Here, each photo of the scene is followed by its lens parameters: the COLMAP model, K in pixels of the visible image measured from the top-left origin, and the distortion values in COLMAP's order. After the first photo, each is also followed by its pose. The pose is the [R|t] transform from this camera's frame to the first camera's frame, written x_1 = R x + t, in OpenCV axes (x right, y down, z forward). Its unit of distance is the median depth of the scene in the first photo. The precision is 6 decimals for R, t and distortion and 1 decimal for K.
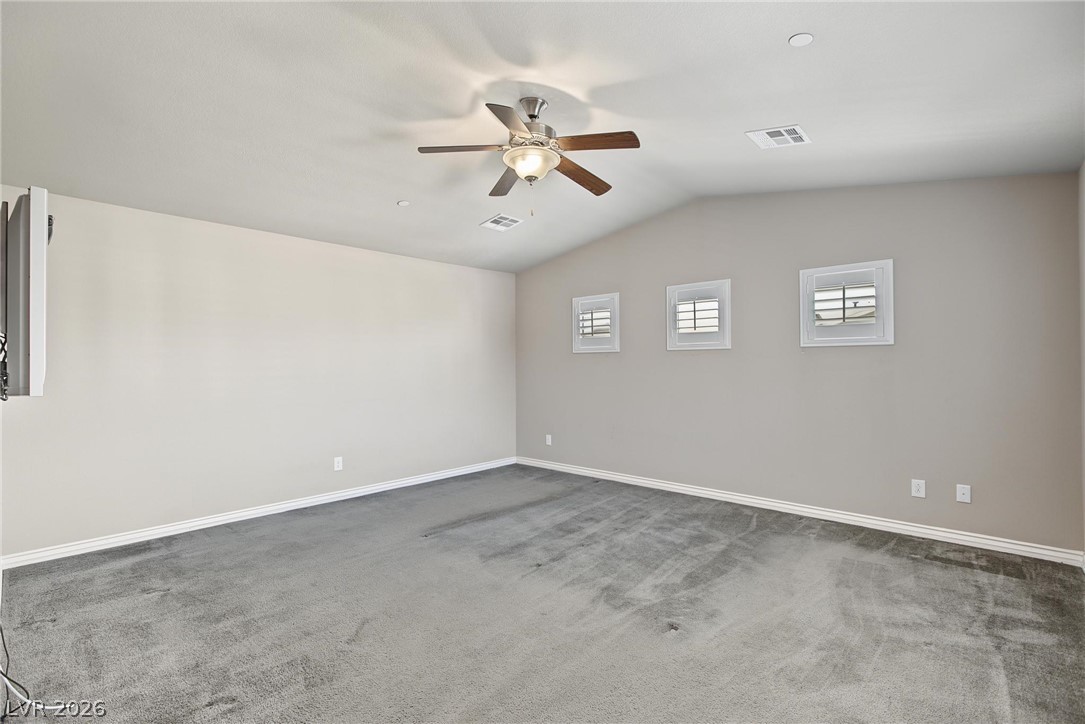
lens RADIAL K [[494.5, 0, 542.9], [0, 494.5, 358.0], [0, 0, 1]] dist [-0.010142, 0.000743]
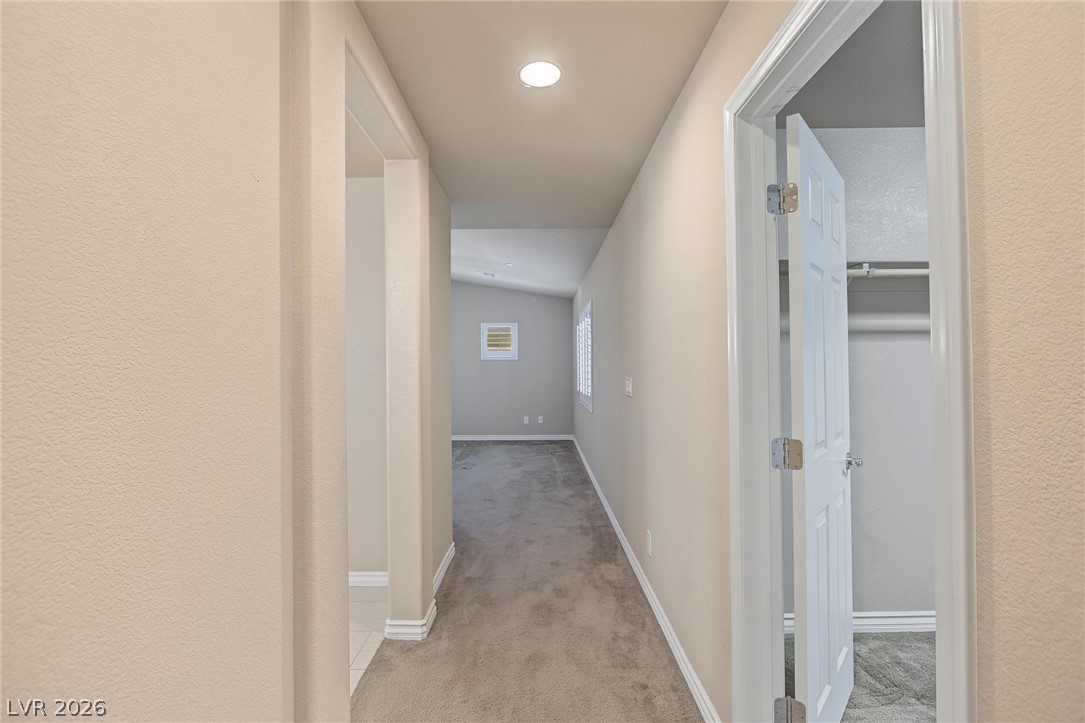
lens RADIAL K [[494.5, 0, 541.1], [0, 494.5, 362.9], [0, 0, 1]] dist [-0.010142, 0.000743]
pose [[0.727497, 0.002193, 0.686107, -1.031287], [0.007855, 0.999903, -0.011524, 0.012574], [-0.686066, 0.013773, 0.727409, -0.998246]]
